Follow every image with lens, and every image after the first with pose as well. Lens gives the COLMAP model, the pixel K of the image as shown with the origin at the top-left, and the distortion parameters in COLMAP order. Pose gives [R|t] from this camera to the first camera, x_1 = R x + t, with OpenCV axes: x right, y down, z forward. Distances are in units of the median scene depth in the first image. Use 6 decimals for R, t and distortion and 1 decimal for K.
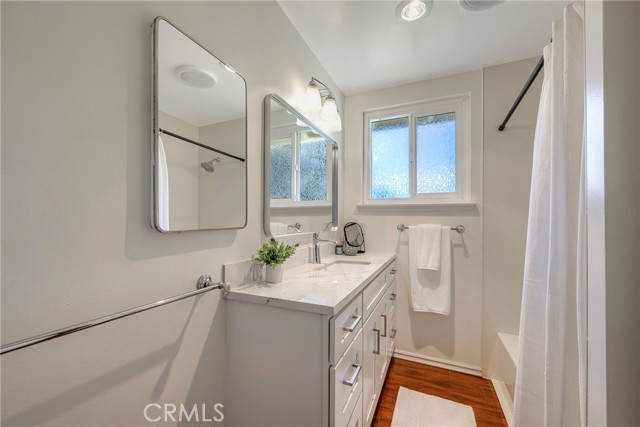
lens RADIAL K [[251.9, 0, 321.1], [0, 251.9, 216.2], [0, 0, 1]] dist [-0.007248, 0.000837]
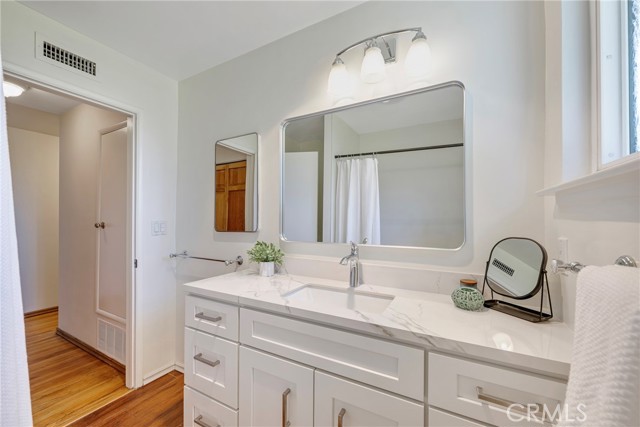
lens RADIAL K [[251.9, 0, 322.9], [0, 251.9, 218.2], [0, 0, 1]] dist [-0.007248, 0.000837]
pose [[-0.061828, -0.010261, -0.998034, 0.616237], [0.008139, 0.999909, -0.010785, -0.006309], [0.998054, -0.008790, -0.061739, 0.787720]]
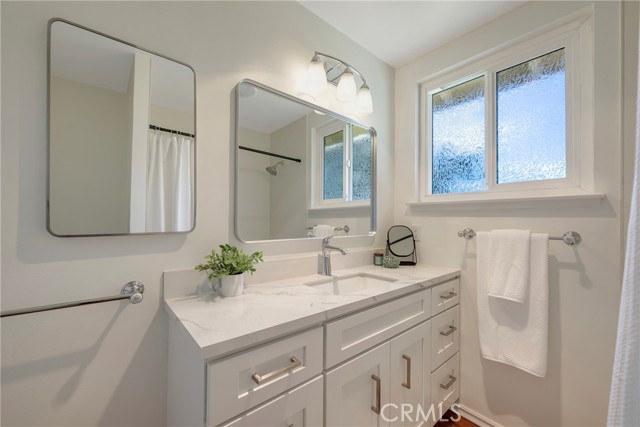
lens RADIAL K [[251.9, 0, 322.5], [0, 251.9, 217.0], [0, 0, 1]] dist [-0.007248, 0.000837]
pose [[0.904289, -0.004941, -0.426892, 0.269783], [0.004755, 0.999988, -0.001502, -0.002027], [0.426894, -0.000672, 0.904301, 0.205007]]
